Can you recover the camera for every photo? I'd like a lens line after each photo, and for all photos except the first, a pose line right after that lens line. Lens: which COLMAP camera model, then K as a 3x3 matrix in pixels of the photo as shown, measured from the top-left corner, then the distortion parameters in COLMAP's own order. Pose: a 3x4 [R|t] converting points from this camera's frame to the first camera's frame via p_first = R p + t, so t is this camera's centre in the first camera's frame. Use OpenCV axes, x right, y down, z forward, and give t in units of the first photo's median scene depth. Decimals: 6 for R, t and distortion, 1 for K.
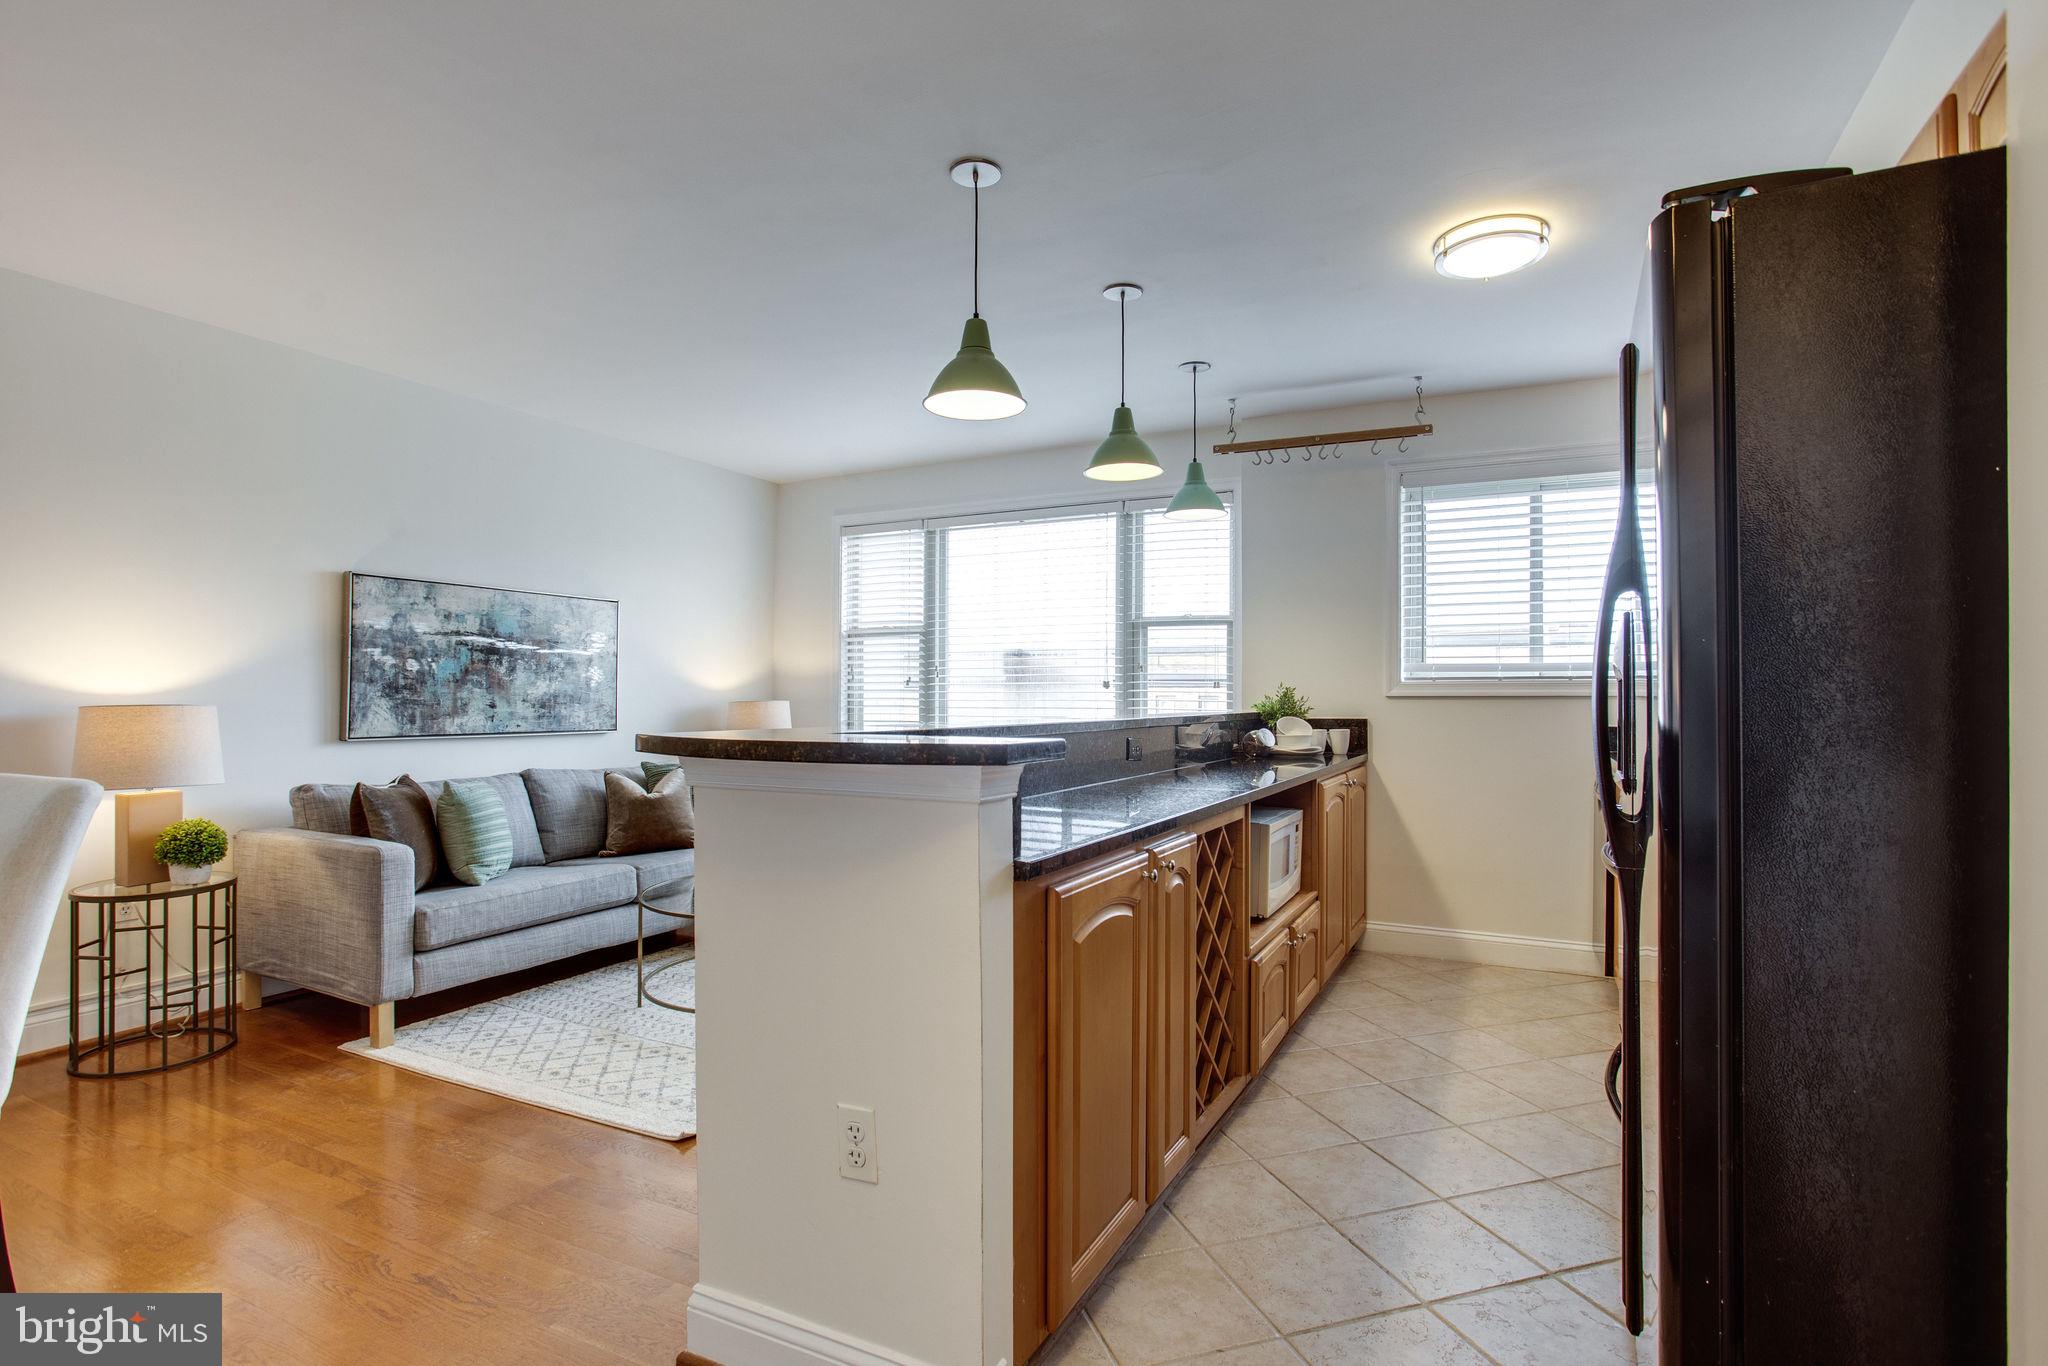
lens RADIAL K [[993.3, 0, 1029.8], [0, 993.3, 682.1], [0, 0, 1]] dist [-0.044691, 0.021395]
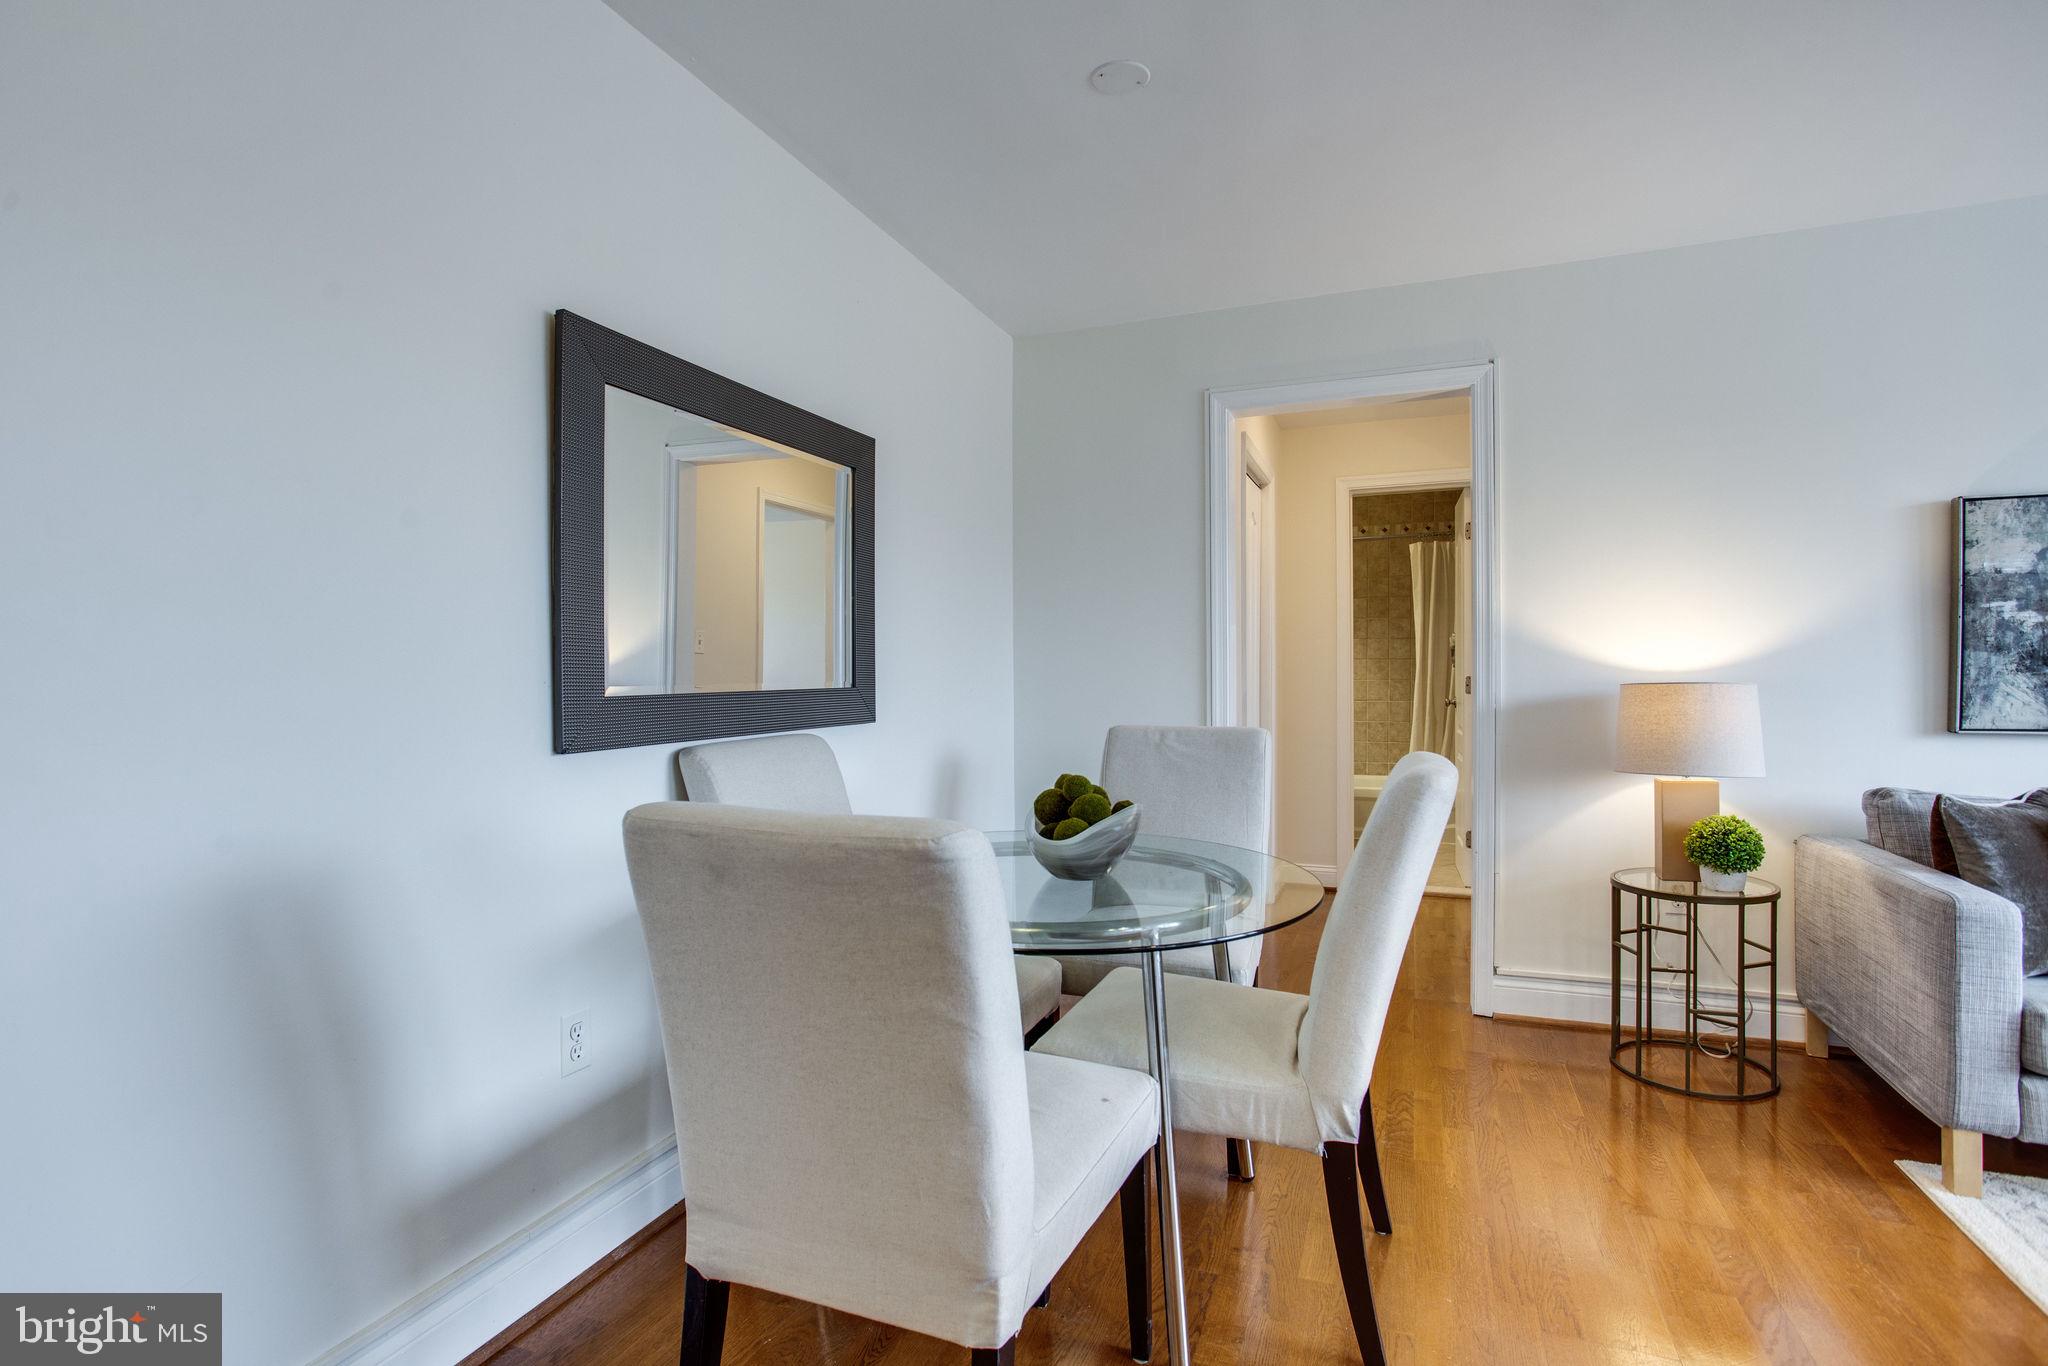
lens RADIAL K [[993.3, 0, 1029.8], [0, 993.3, 687.6], [0, 0, 1]] dist [-0.044691, 0.021395]
pose [[0.095207, 0.008654, -0.995420, -0.049163], [0.020760, 0.999727, 0.010677, 0.004565], [0.995241, -0.021682, 0.095002, 0.236060]]
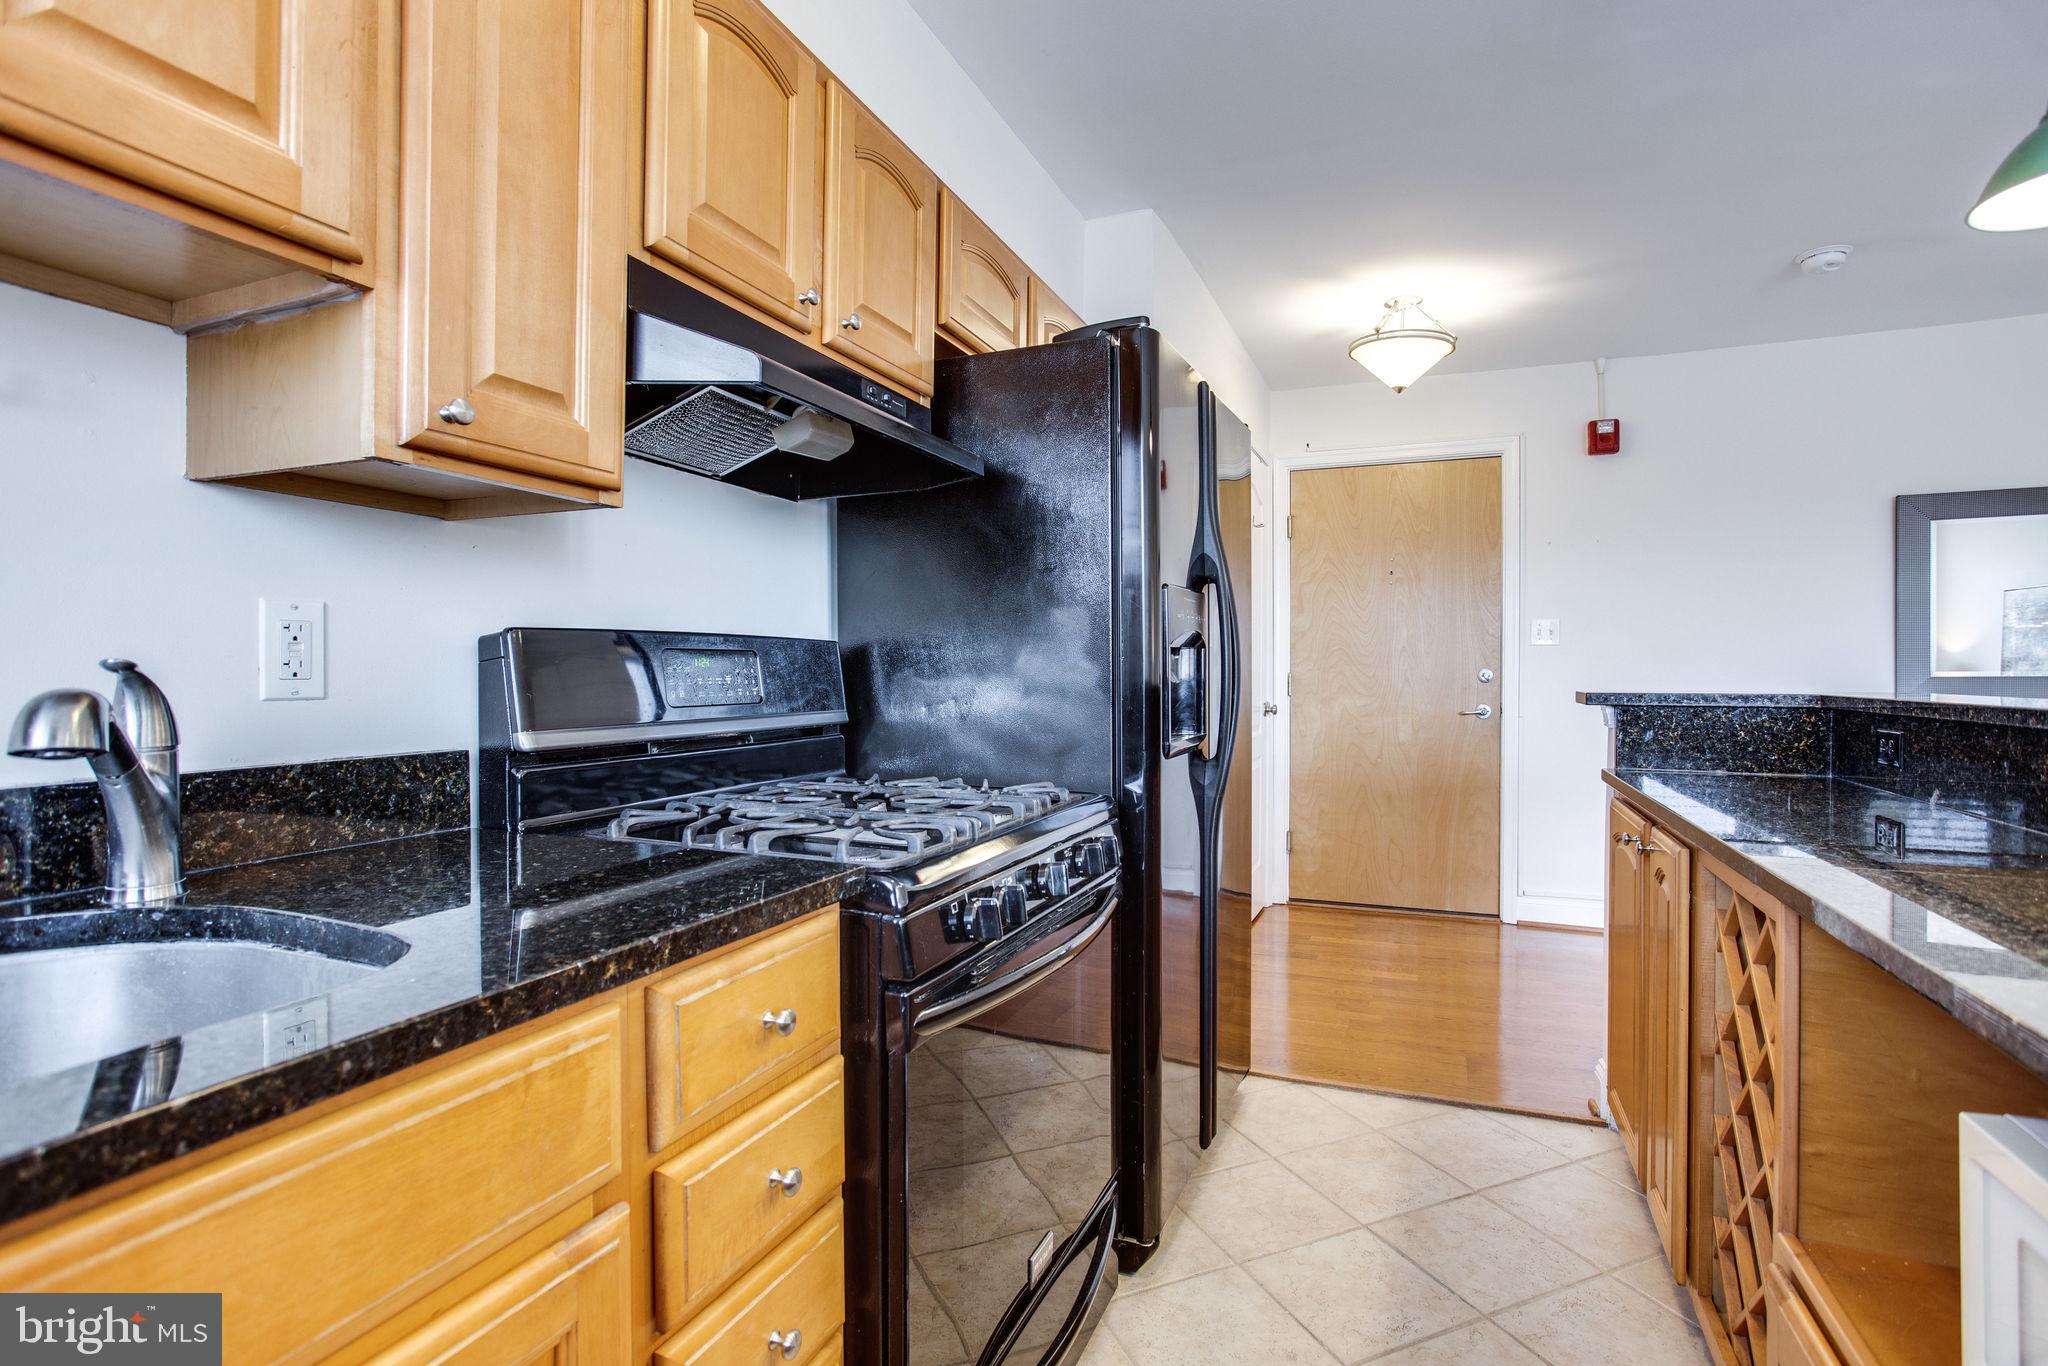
lens RADIAL K [[976.2, 0, 1056.5], [0, 976.2, 670.2], [0, 0, 1]] dist [-0.000271, 0.001776]
pose [[-0.995137, 0.001695, -0.098490, 0.385463], [0.002511, 0.999964, -0.008162, 0.009590], [0.098473, -0.008370, -0.995105, 0.920006]]
